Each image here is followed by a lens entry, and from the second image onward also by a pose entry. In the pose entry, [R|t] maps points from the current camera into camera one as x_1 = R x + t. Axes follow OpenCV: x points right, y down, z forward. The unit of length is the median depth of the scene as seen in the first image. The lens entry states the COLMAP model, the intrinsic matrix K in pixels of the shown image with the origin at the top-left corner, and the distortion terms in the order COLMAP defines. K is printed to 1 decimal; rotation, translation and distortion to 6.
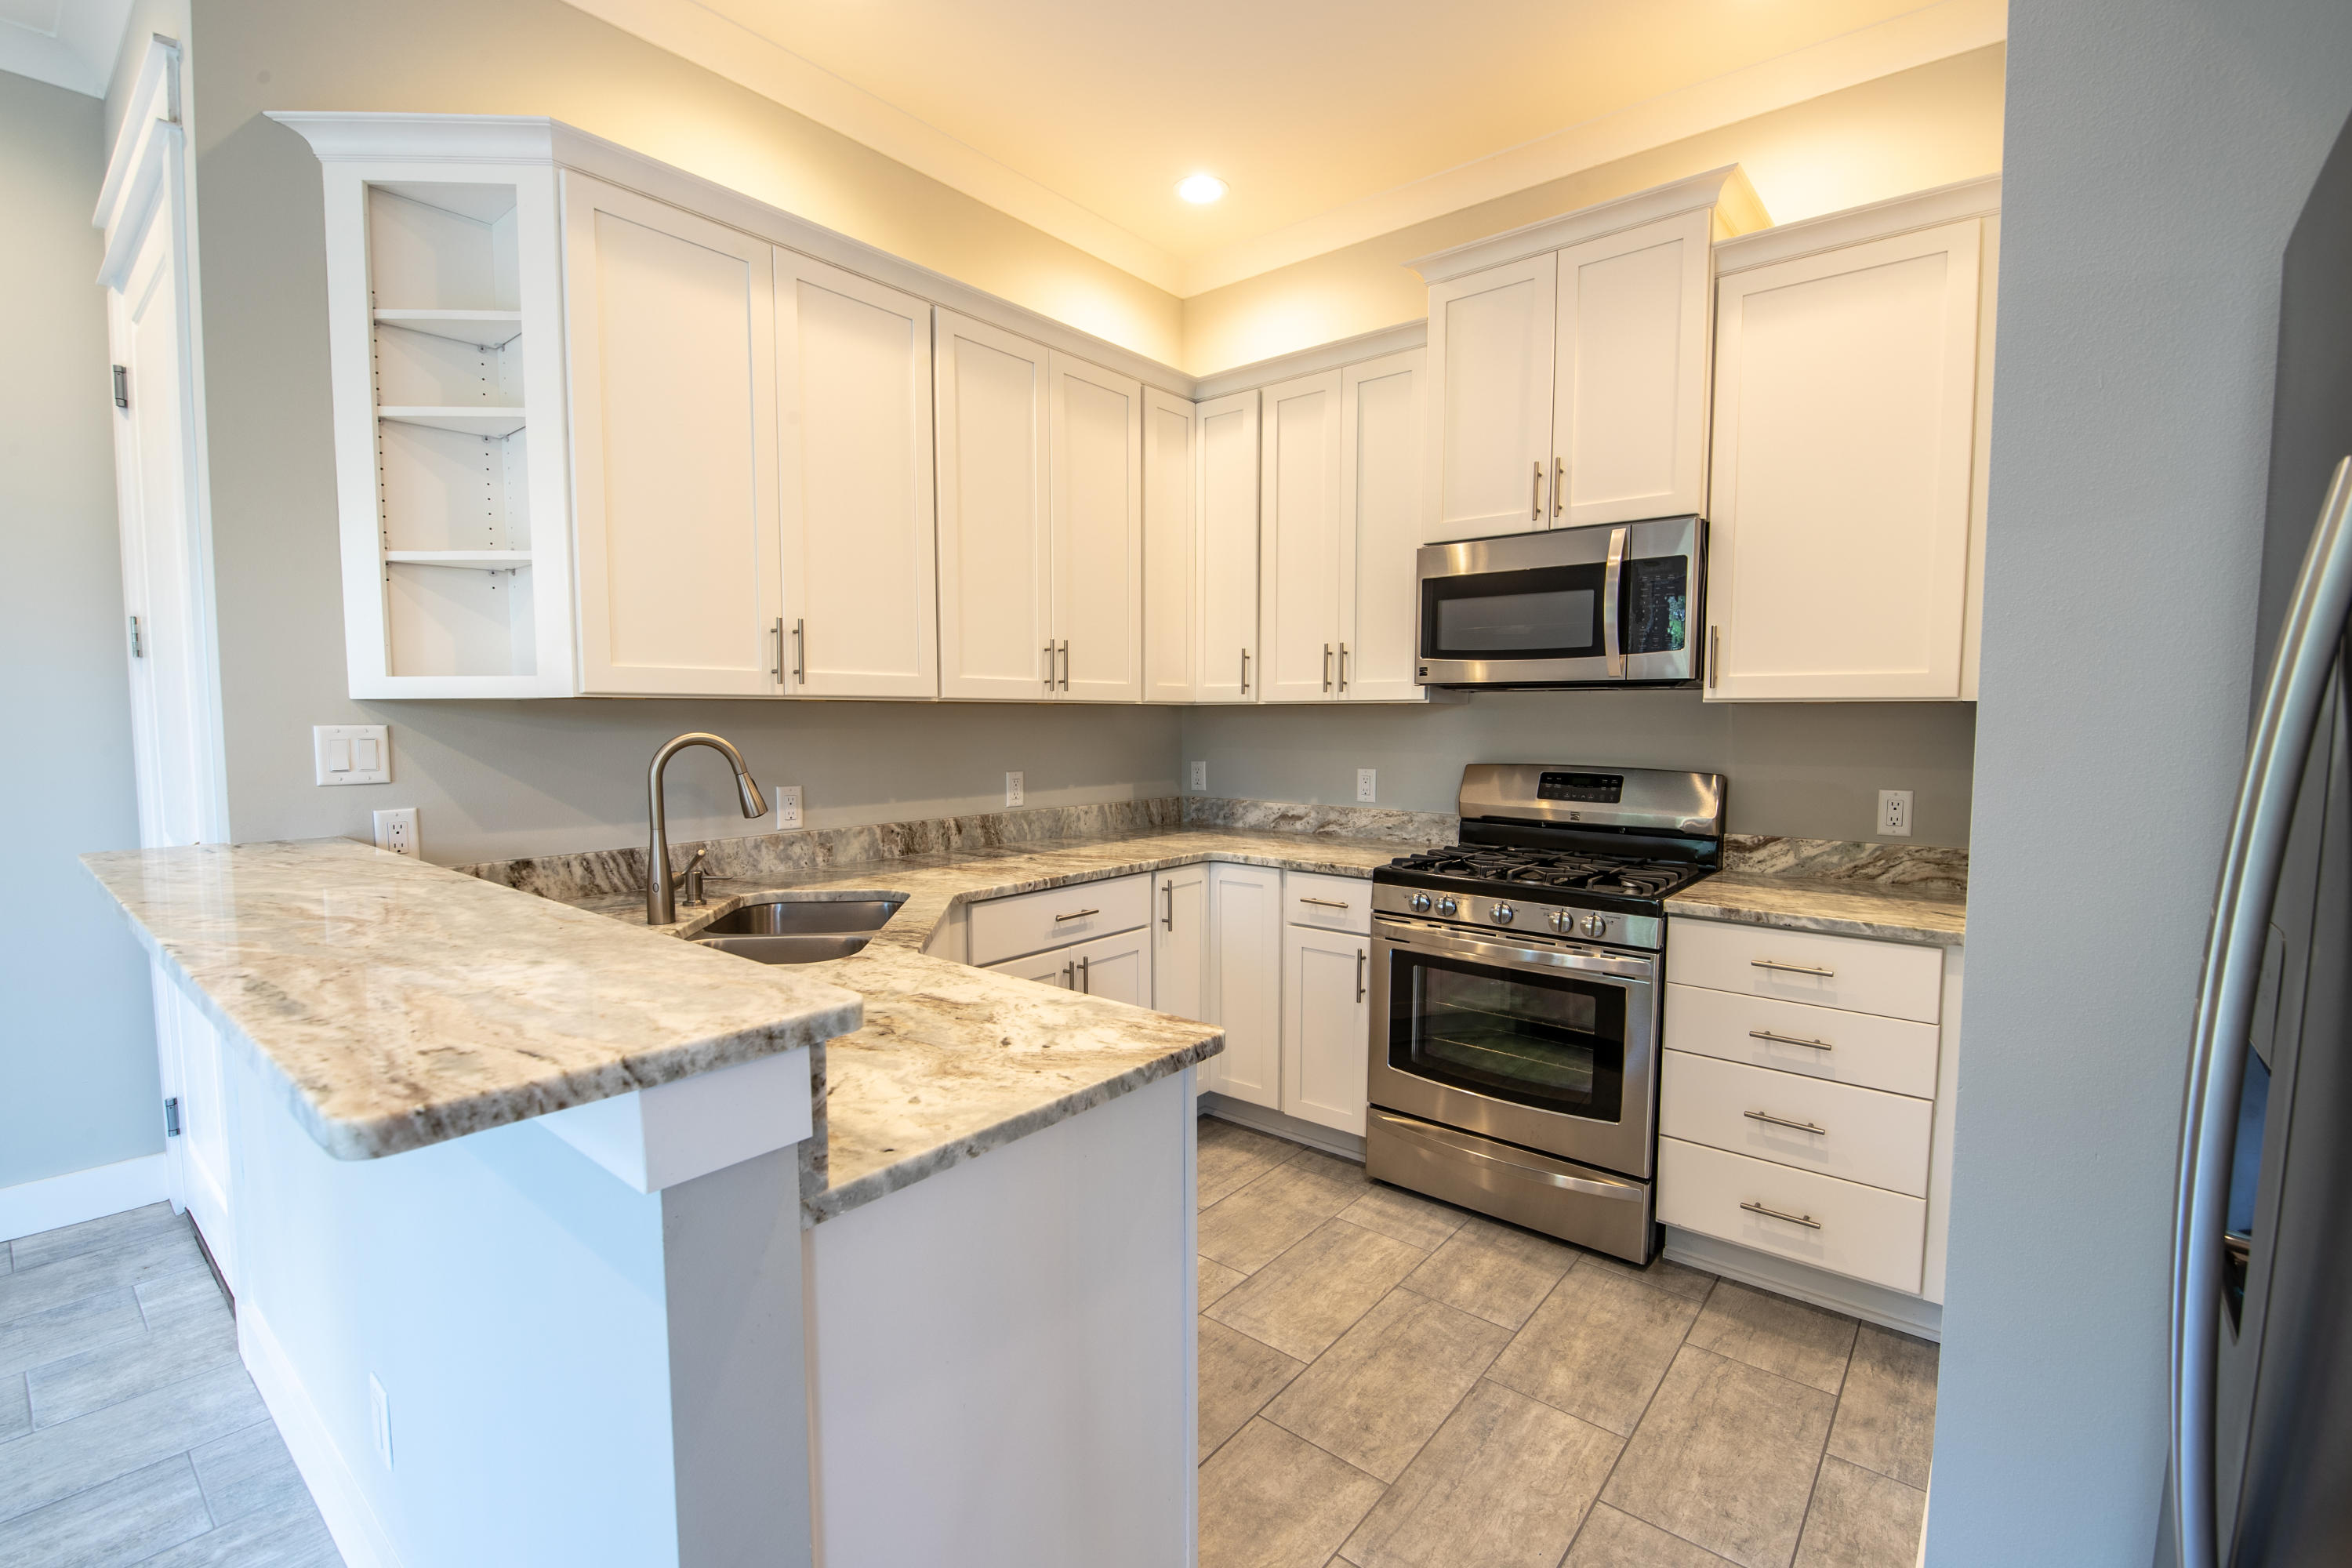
lens RADIAL K [[1024.5, 0, 1164.1], [0, 1024.5, 791.2], [0, 0, 1]] dist [-0.010538, -0.000227]
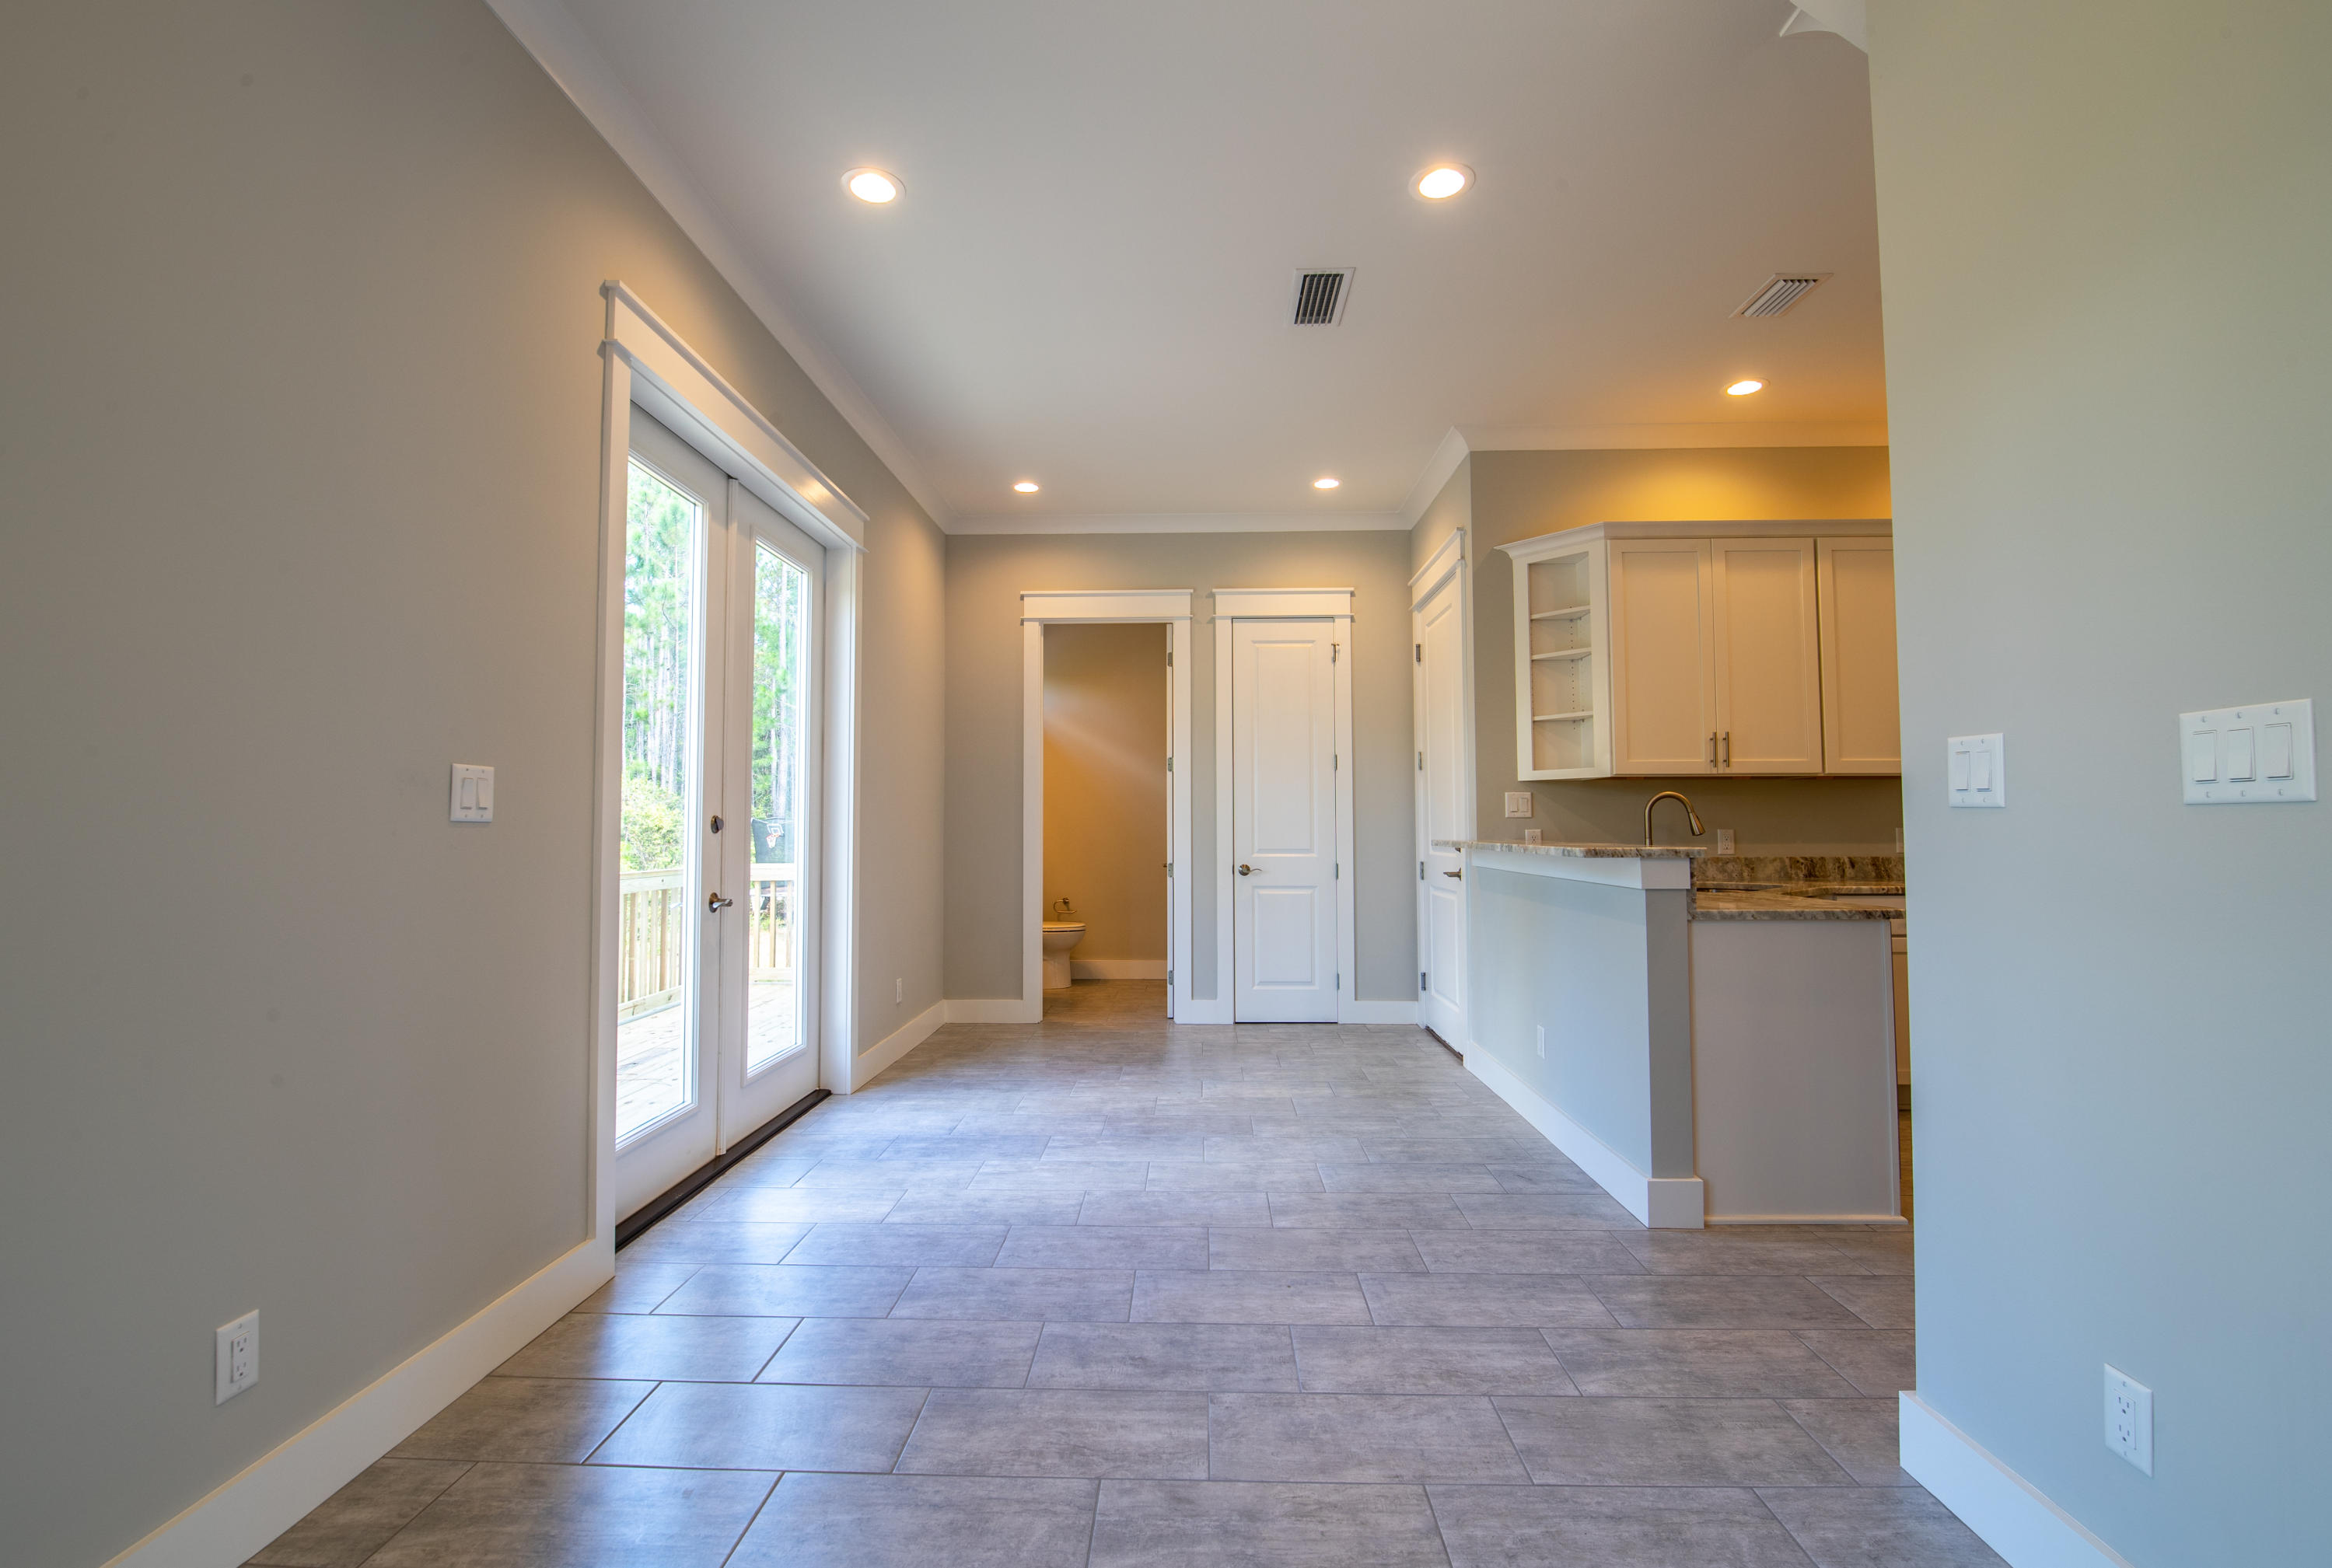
lens RADIAL K [[1014.5, 0, 1166.0], [0, 1014.5, 784.0], [0, 0, 1]] dist [-0.020405, -0.000269]
pose [[0.613931, -0.036130, -0.788533, 0.446266], [-0.055887, 0.994456, -0.089077, 0.140772], [0.787379, 0.098756, 0.608508, -0.877089]]
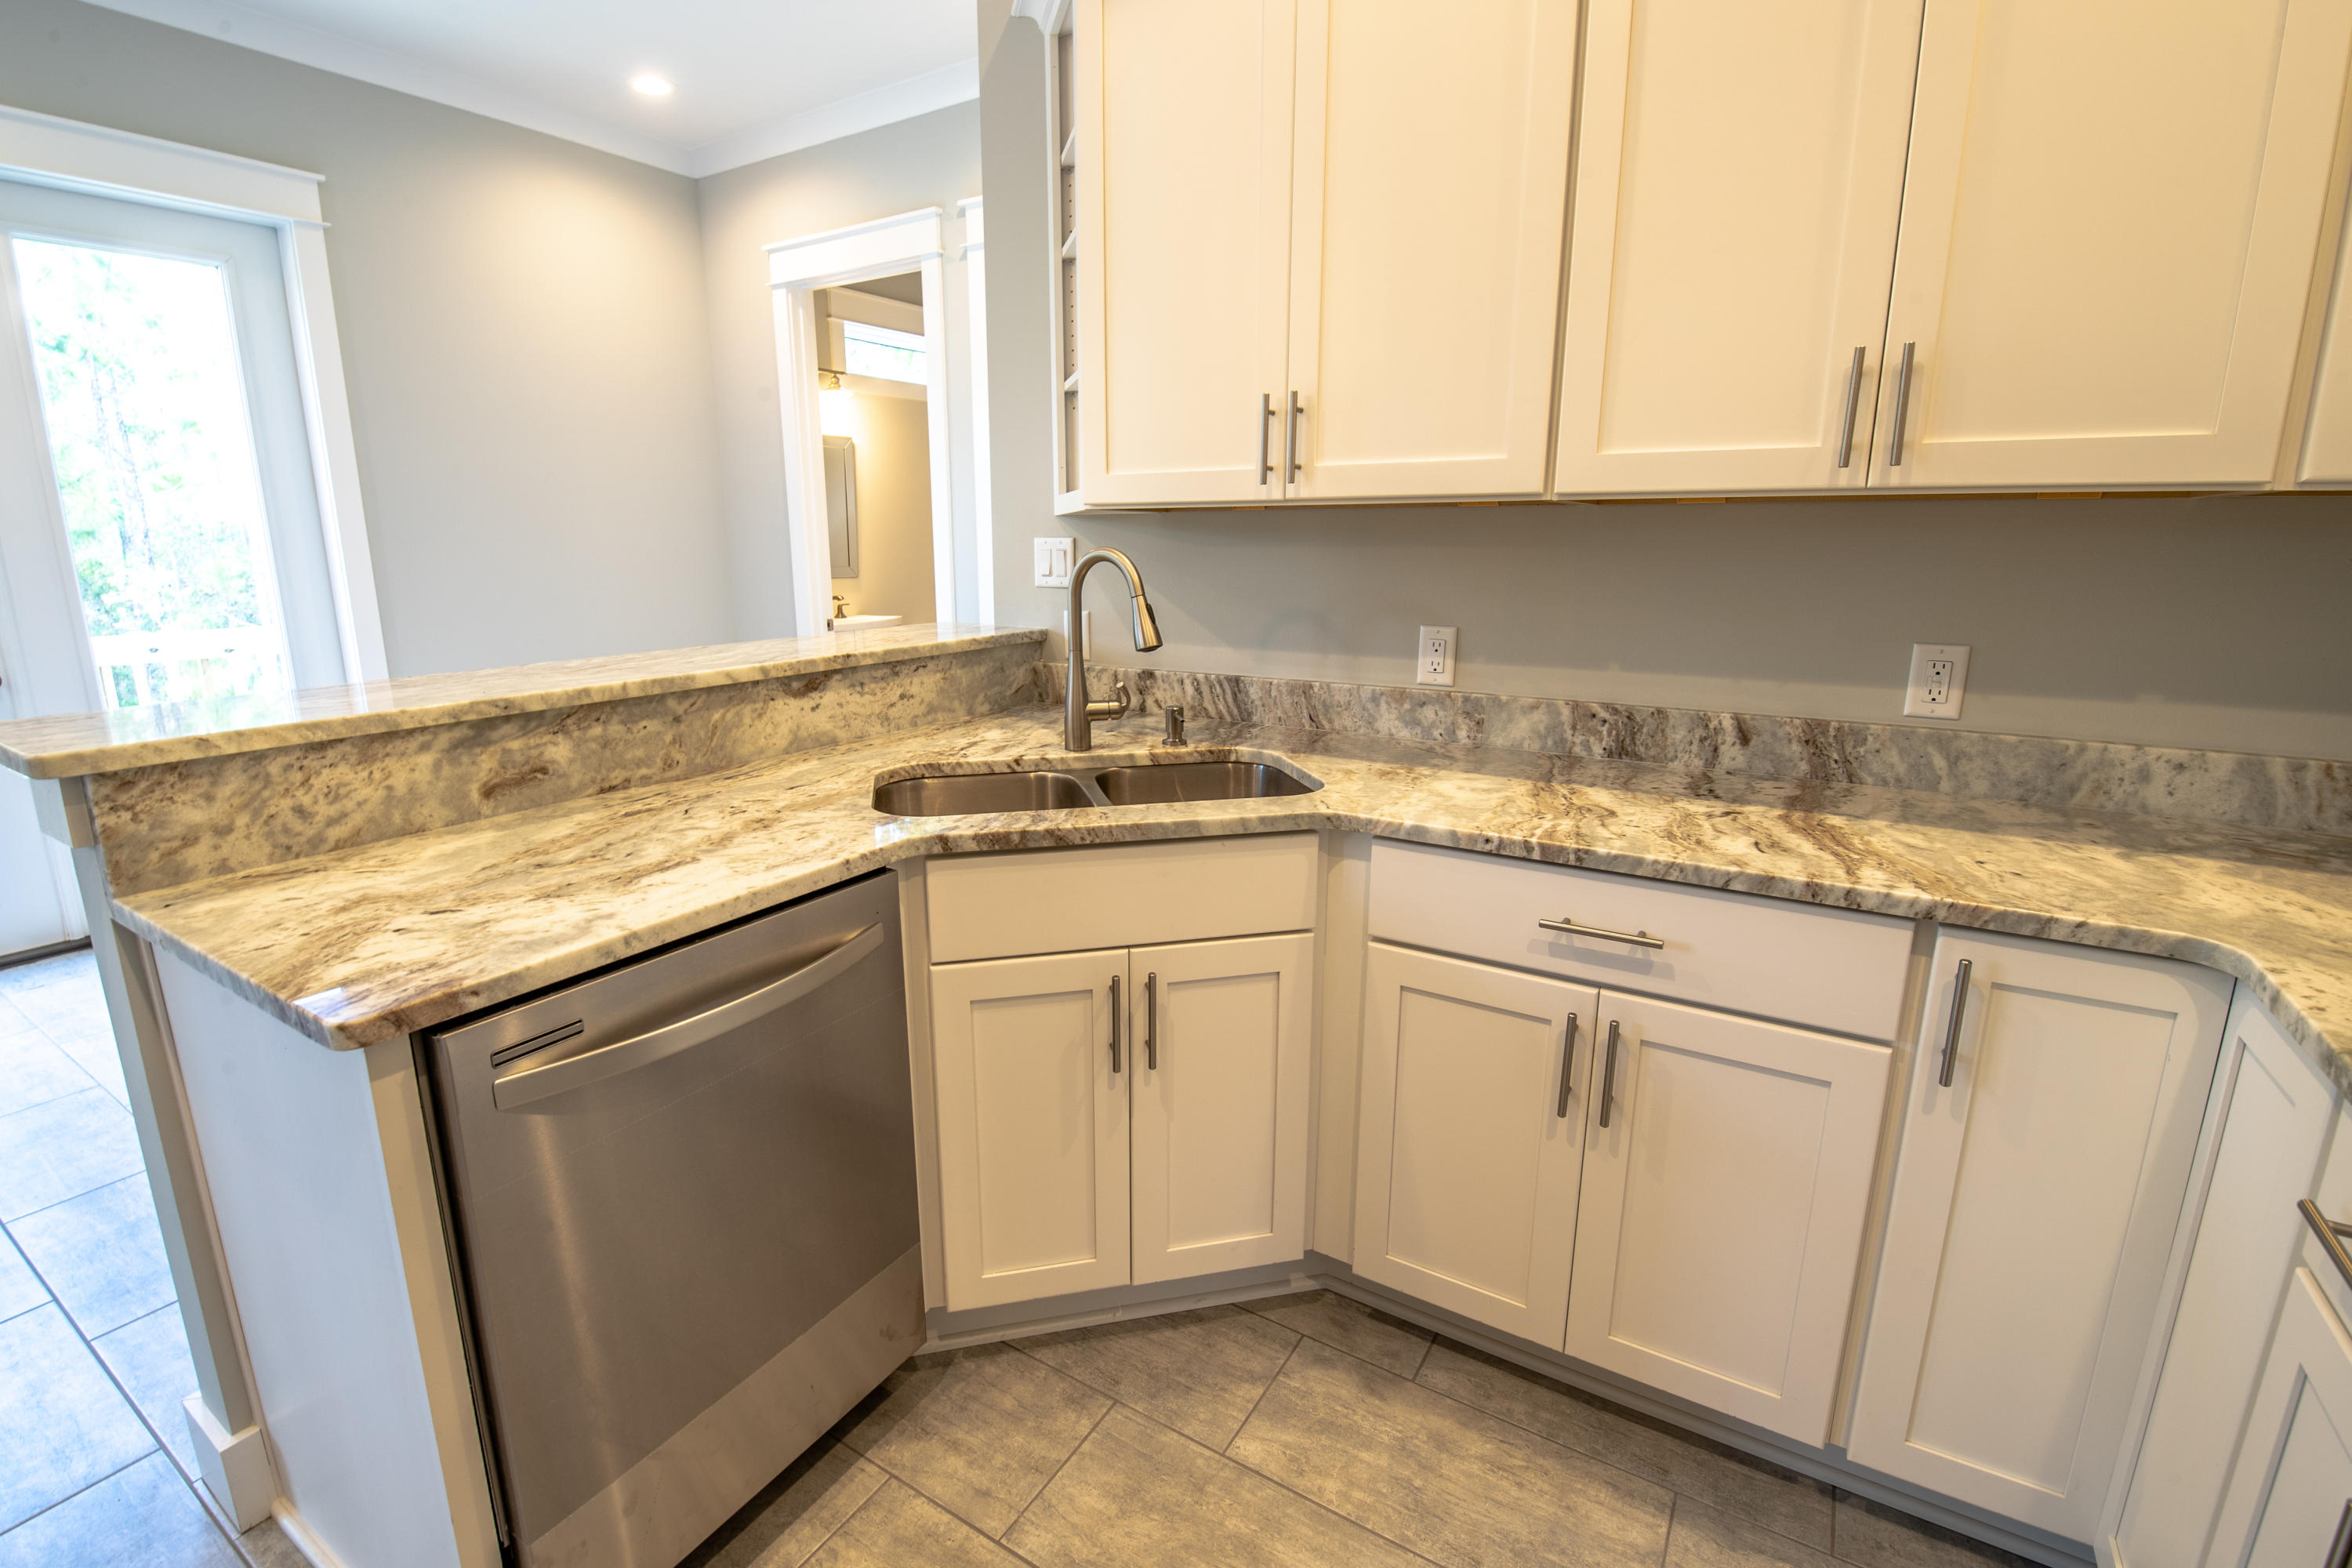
lens RADIAL K [[1058.0, 0, 1176.0], [0, 1058.0, 784.0], [0, 0, 1]] dist [-0.005070, -0.011926]
pose [[0.129416, 0.225007, -0.965724, 0.423654], [-0.070602, 0.973534, 0.217366, -0.053704], [0.989074, 0.040052, 0.141877, 0.828820]]
